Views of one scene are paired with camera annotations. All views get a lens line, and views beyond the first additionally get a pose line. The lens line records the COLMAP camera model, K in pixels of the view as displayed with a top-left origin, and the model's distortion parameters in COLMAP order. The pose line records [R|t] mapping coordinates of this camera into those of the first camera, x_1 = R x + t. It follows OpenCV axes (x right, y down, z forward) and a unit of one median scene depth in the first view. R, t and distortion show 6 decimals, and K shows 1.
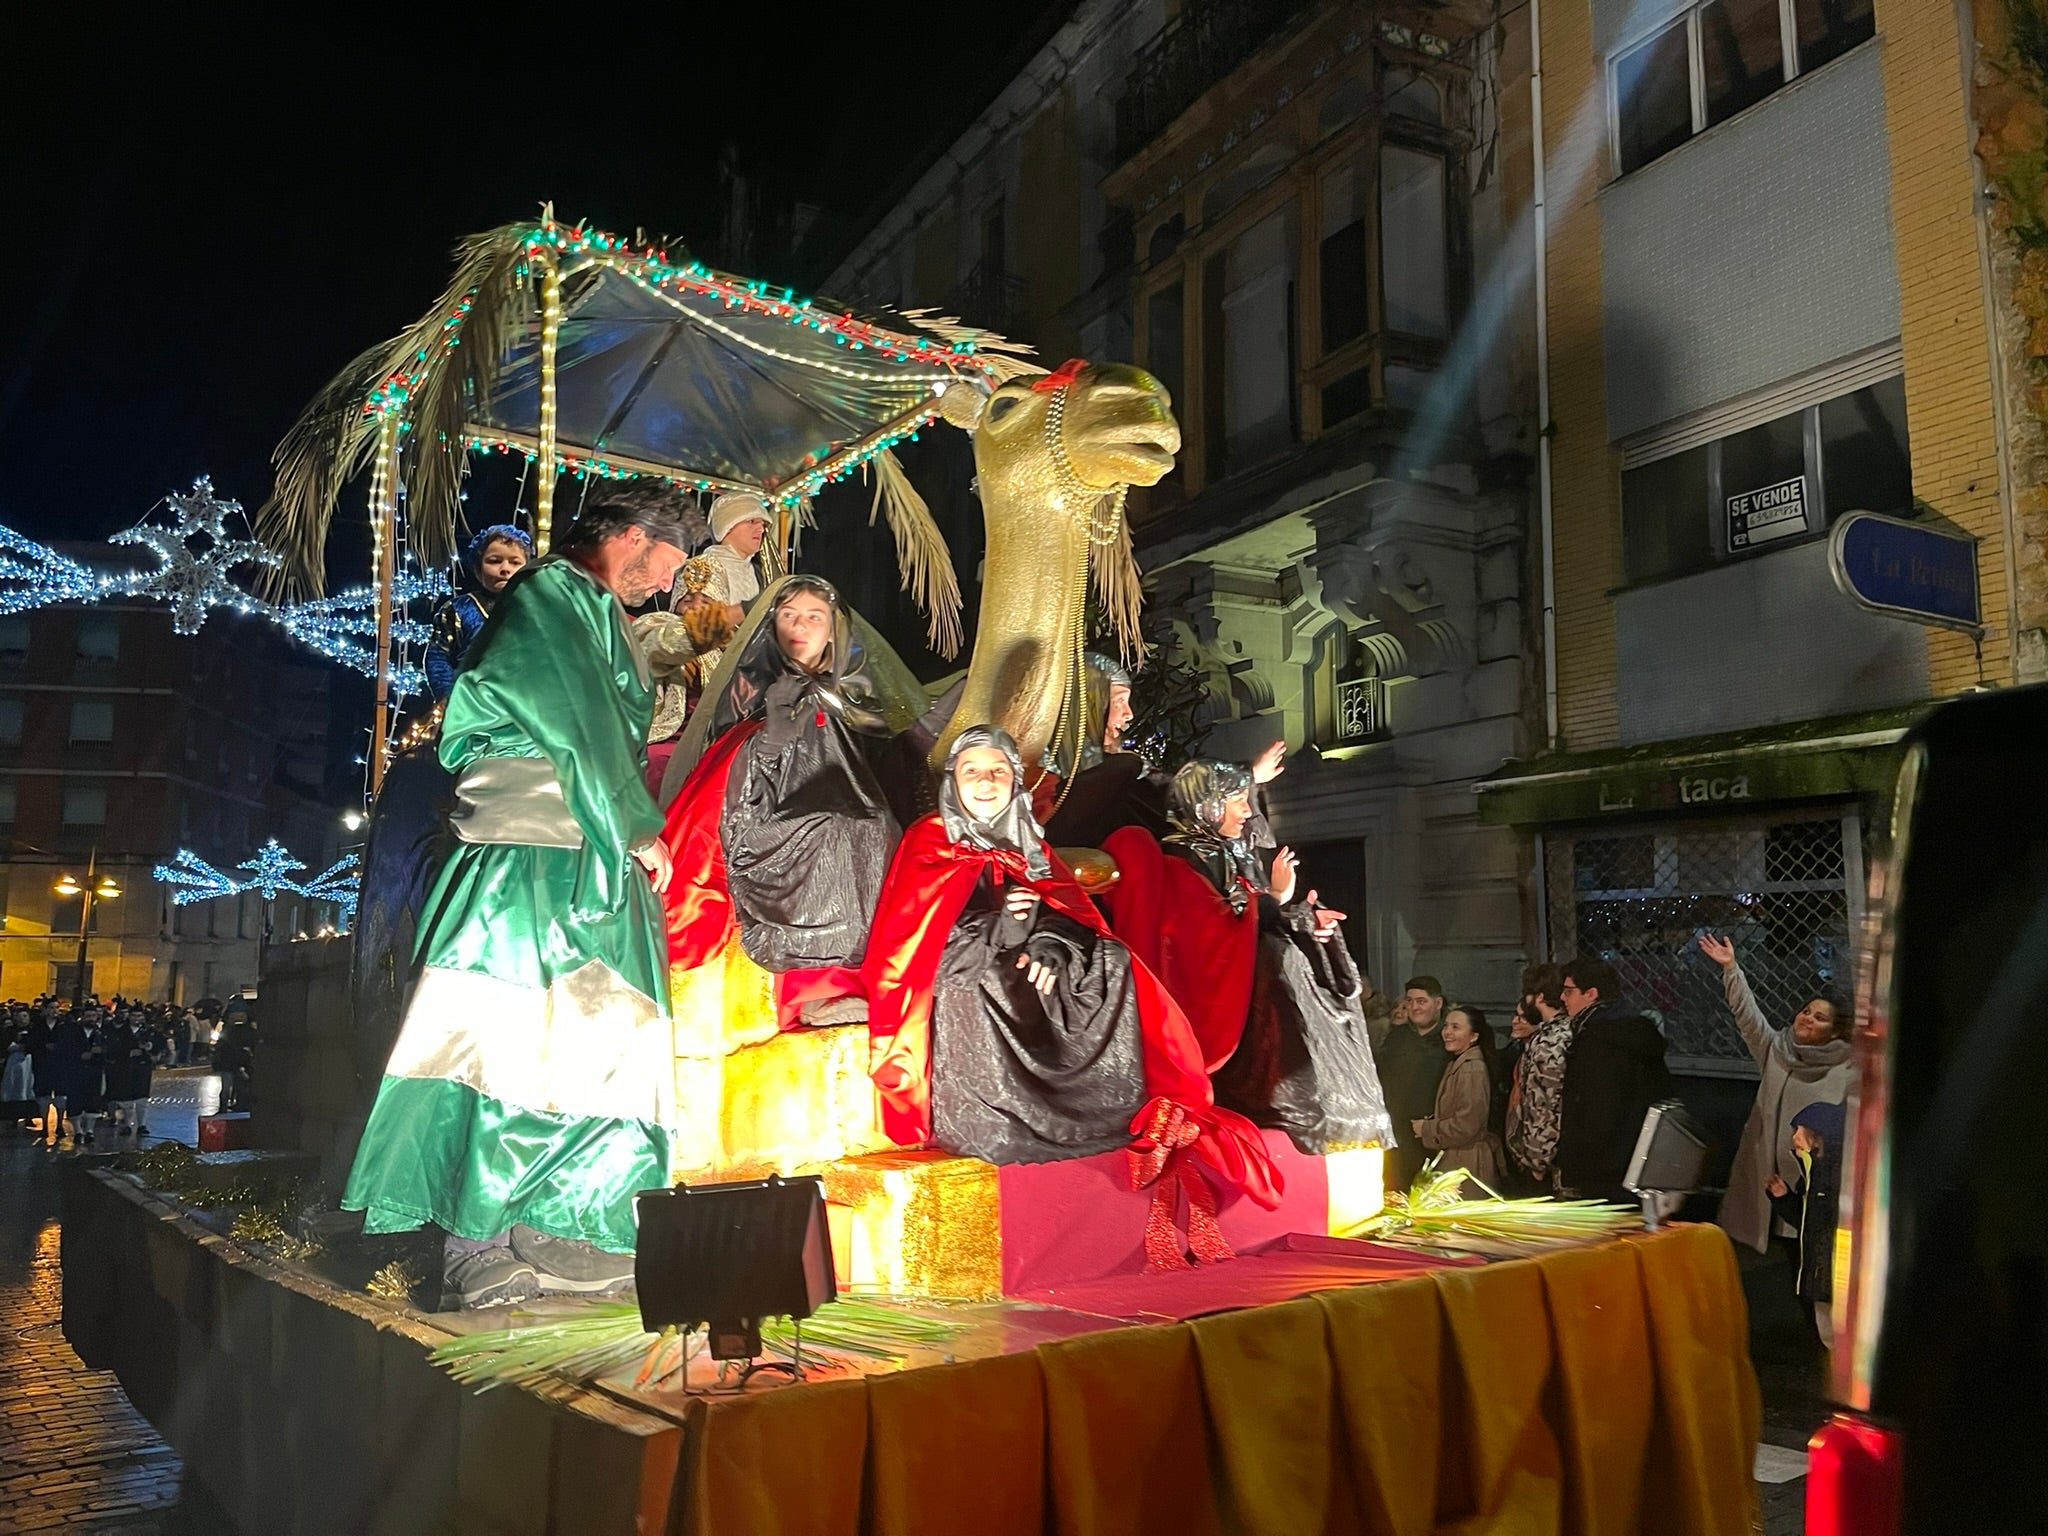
lens RADIAL K [[1555.9, 0, 1030.6], [0, 1555.9, 767.5], [0, 0, 1]] dist [0.105556, -0.139607]
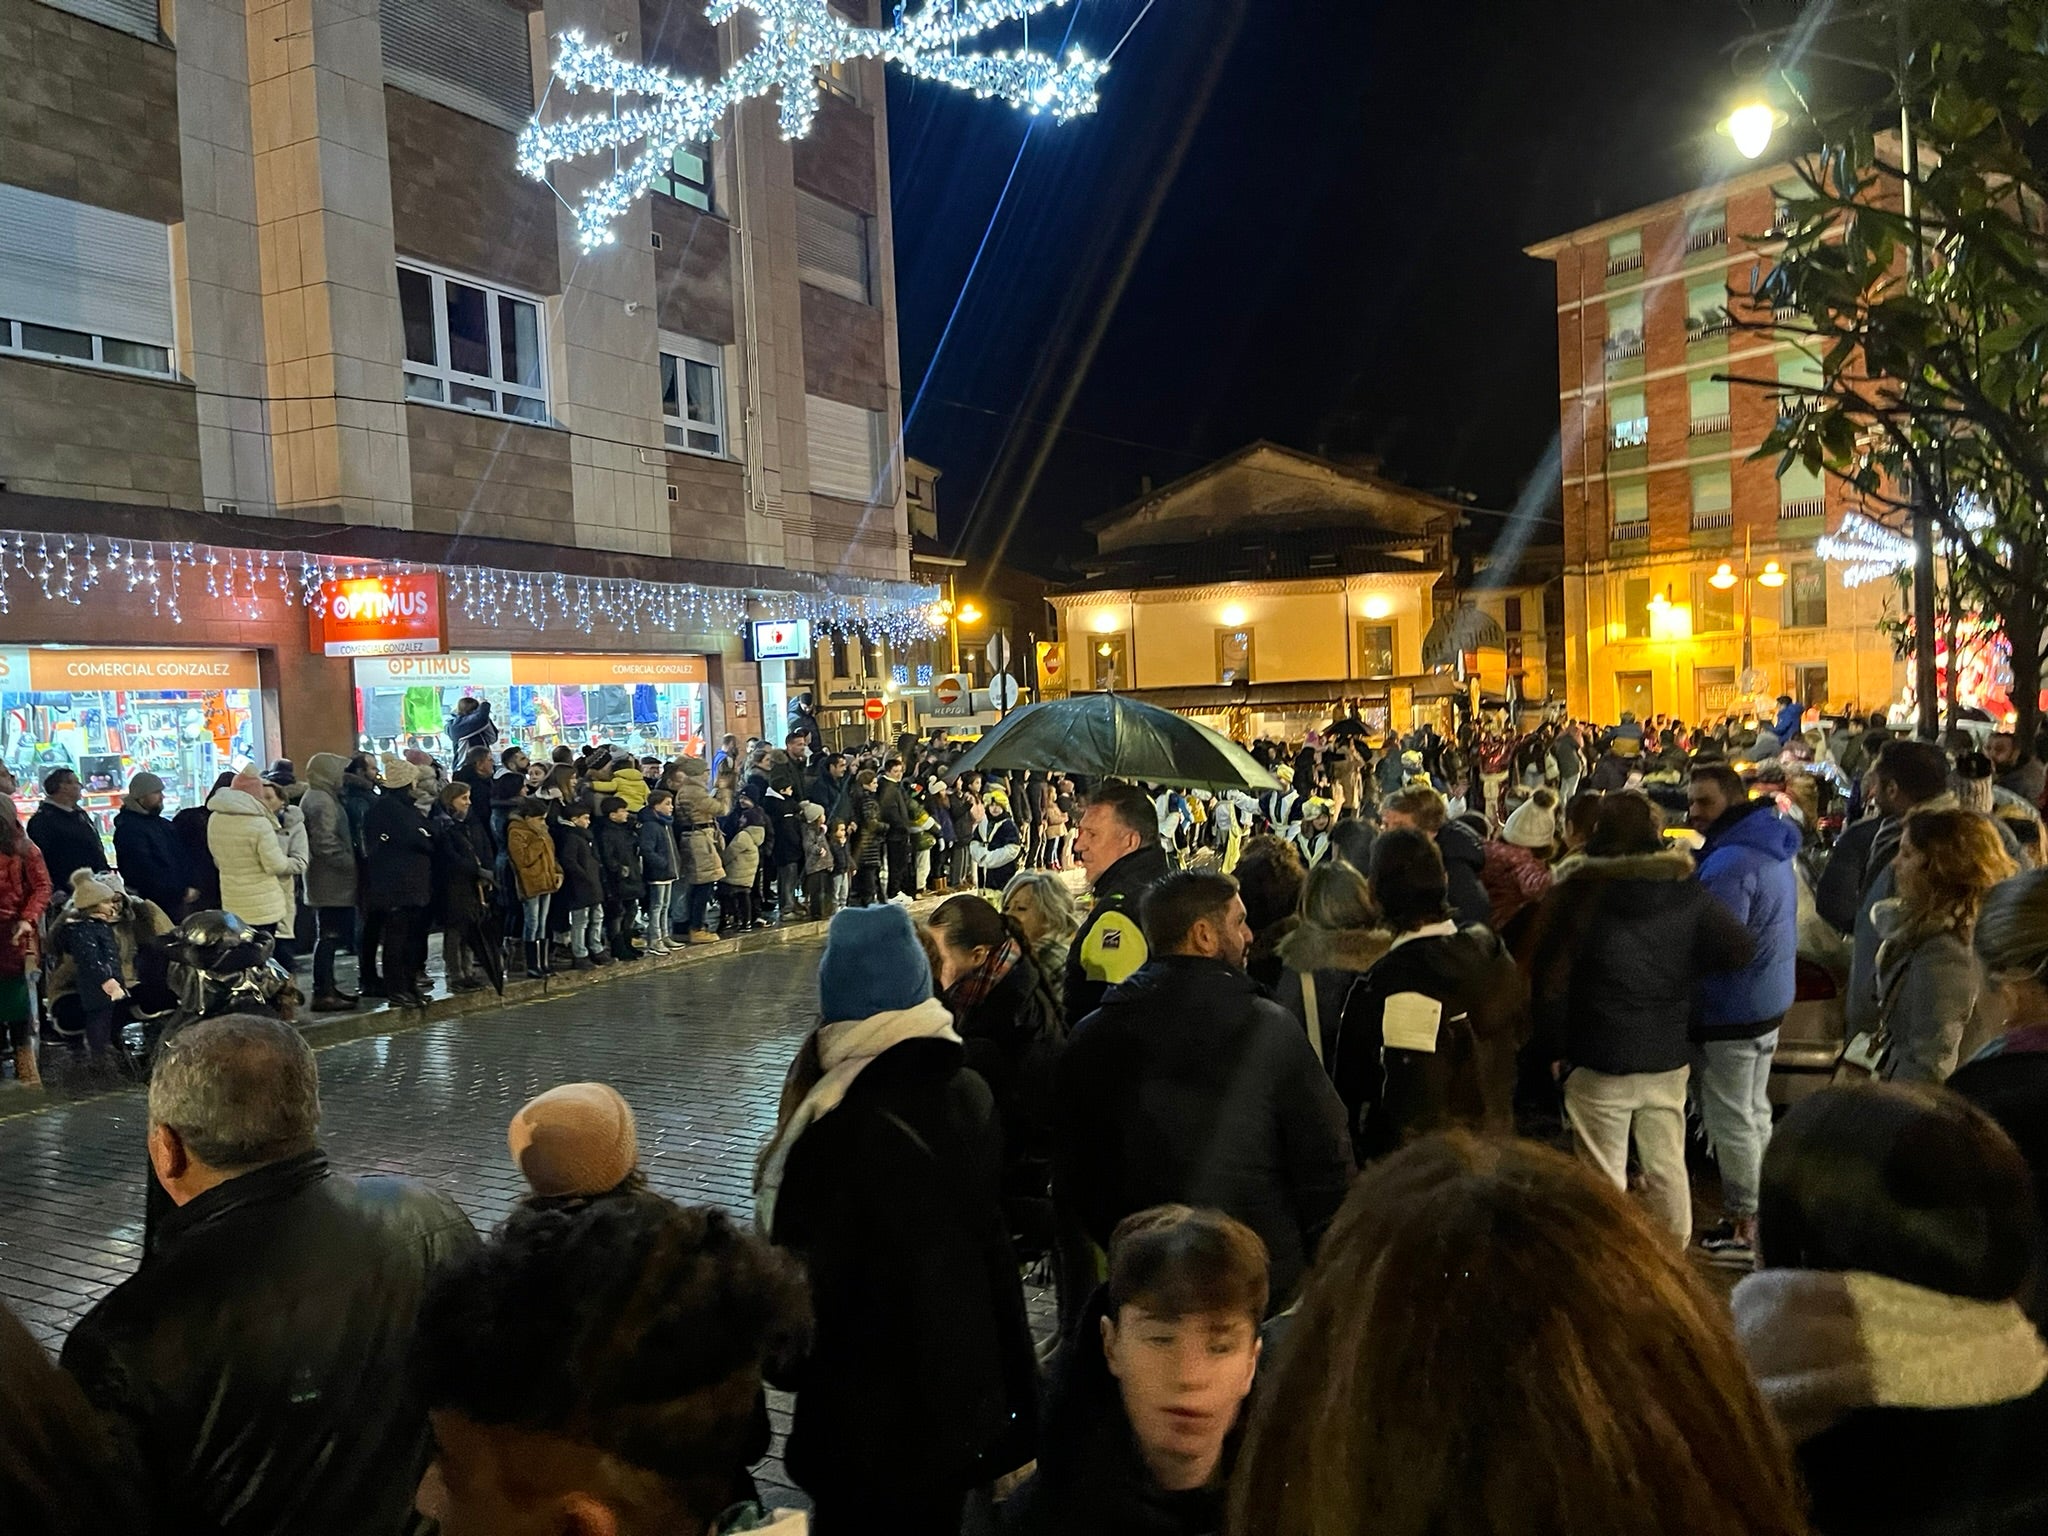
lens RADIAL K [[1551.2, 0, 1030.4], [0, 1551.2, 761.0], [0, 0, 1]] dist [0.066962, -0.096388]
pose [[0.409122, 0.009379, -0.912431, 0.027147], [0.164144, 0.982879, 0.083704, 0.111660], [0.897594, -0.184016, 0.400578, 0.850232]]
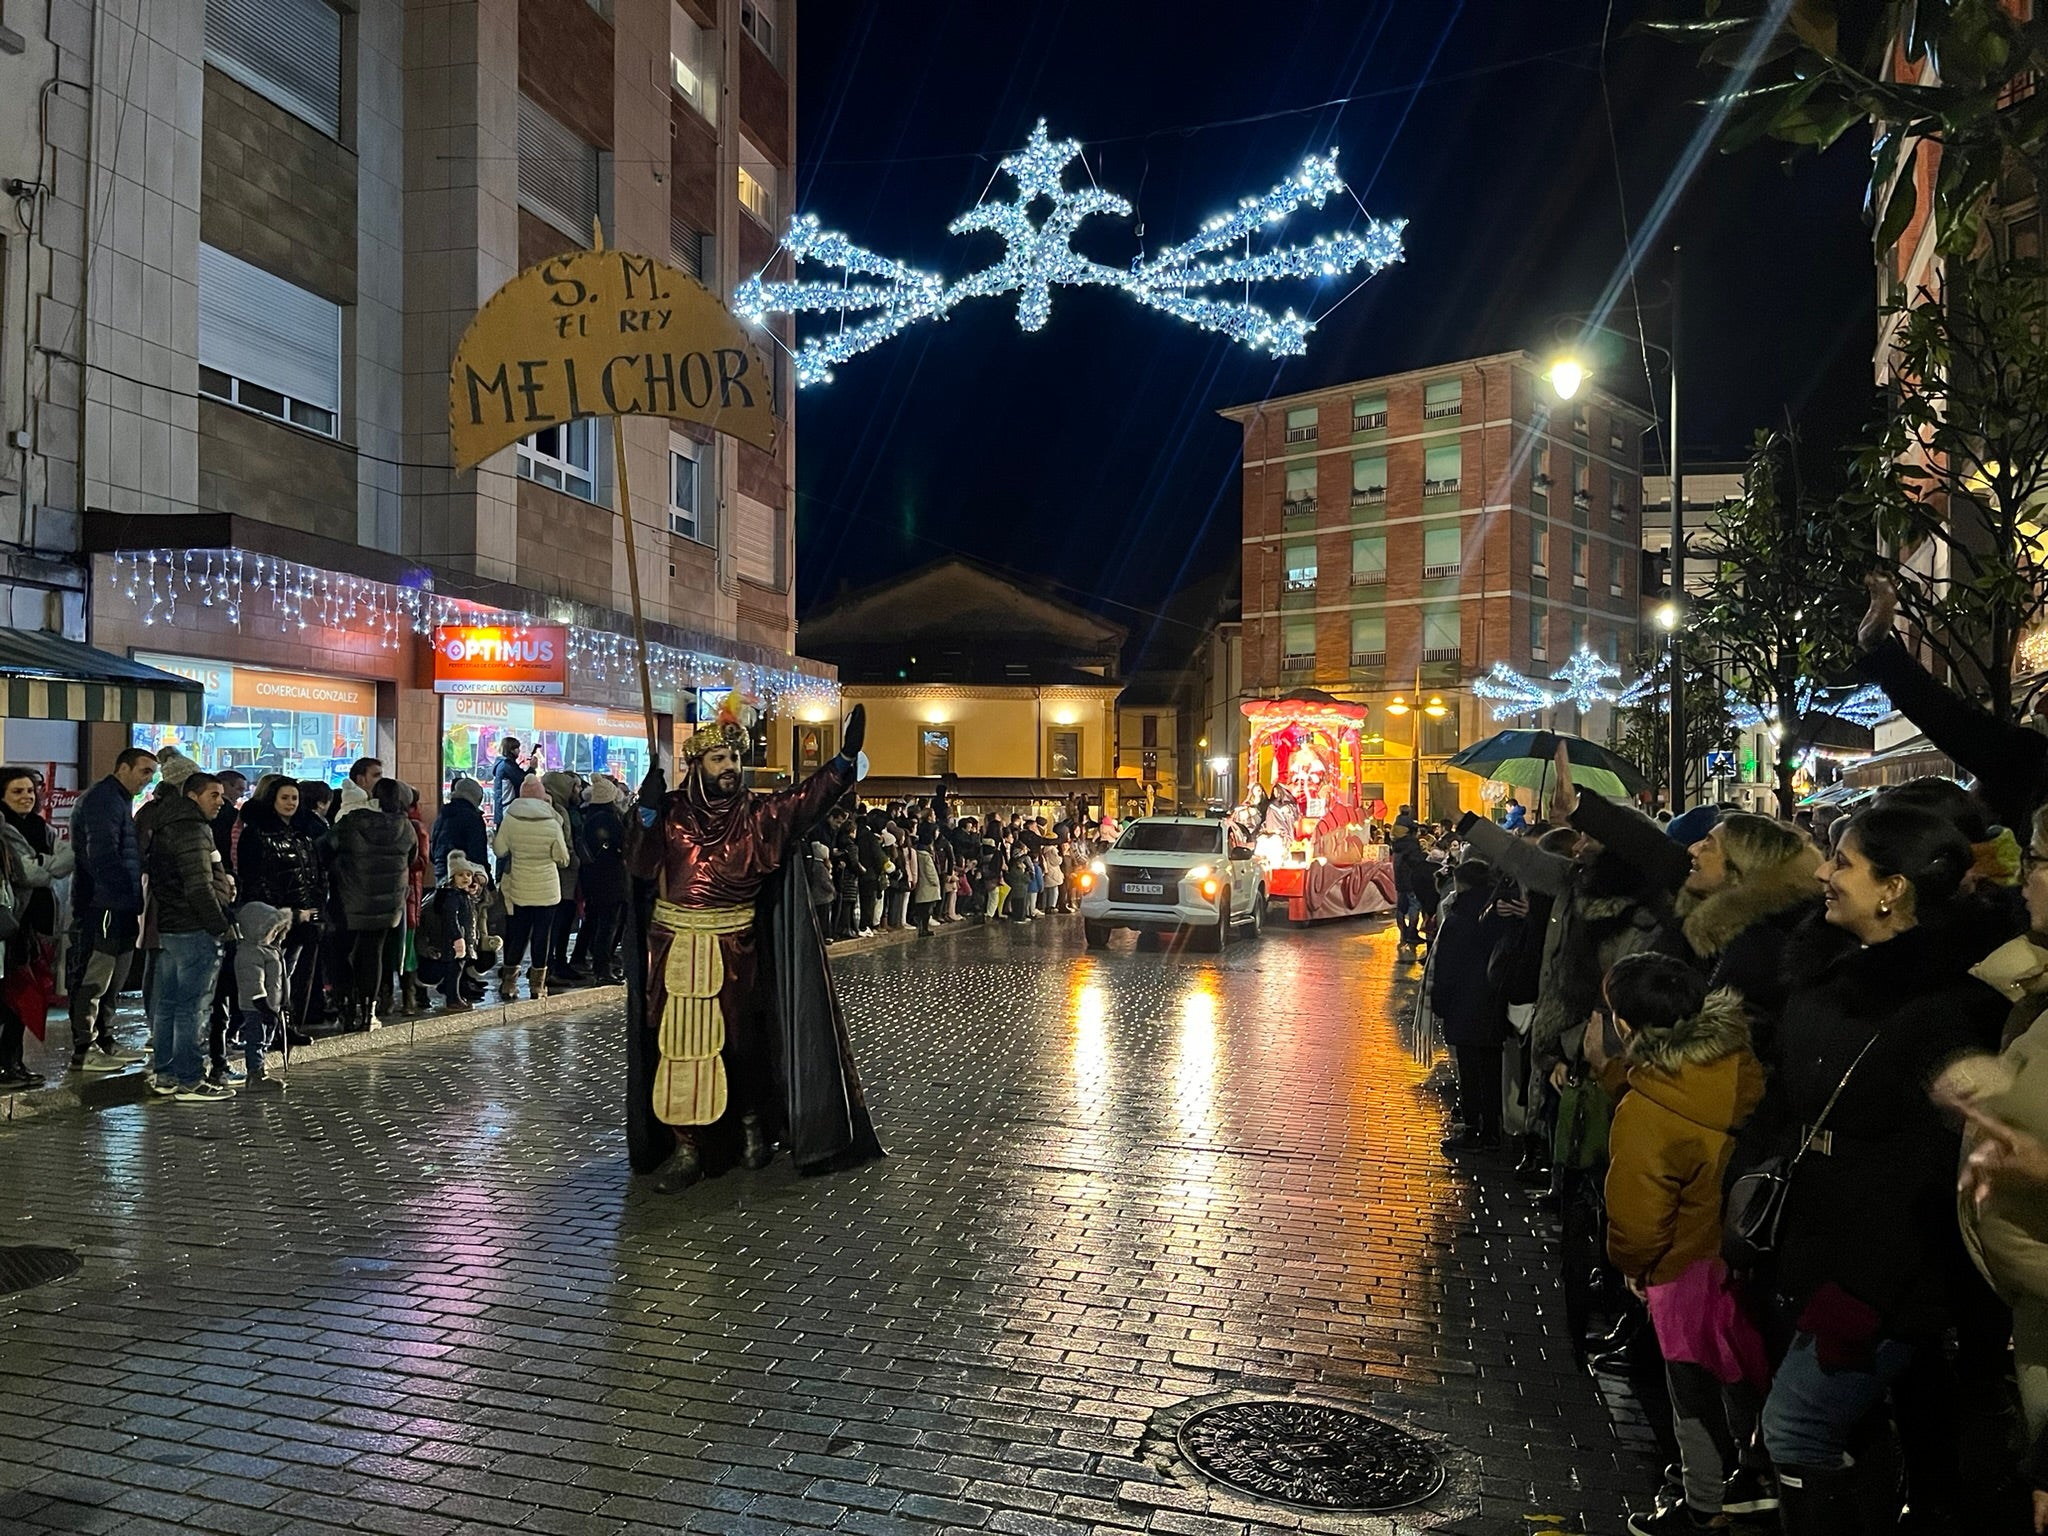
lens RADIAL K [[1557.8, 0, 1002.3], [0, 1557.8, 774.8], [0, 0, 1]] dist [0.024963, -0.013010]
pose [[0.612759, -0.013262, -0.790158, 0.068152], [0.099490, 0.993199, 0.060484, 0.090012], [0.783982, -0.115675, 0.609911, 0.519912]]
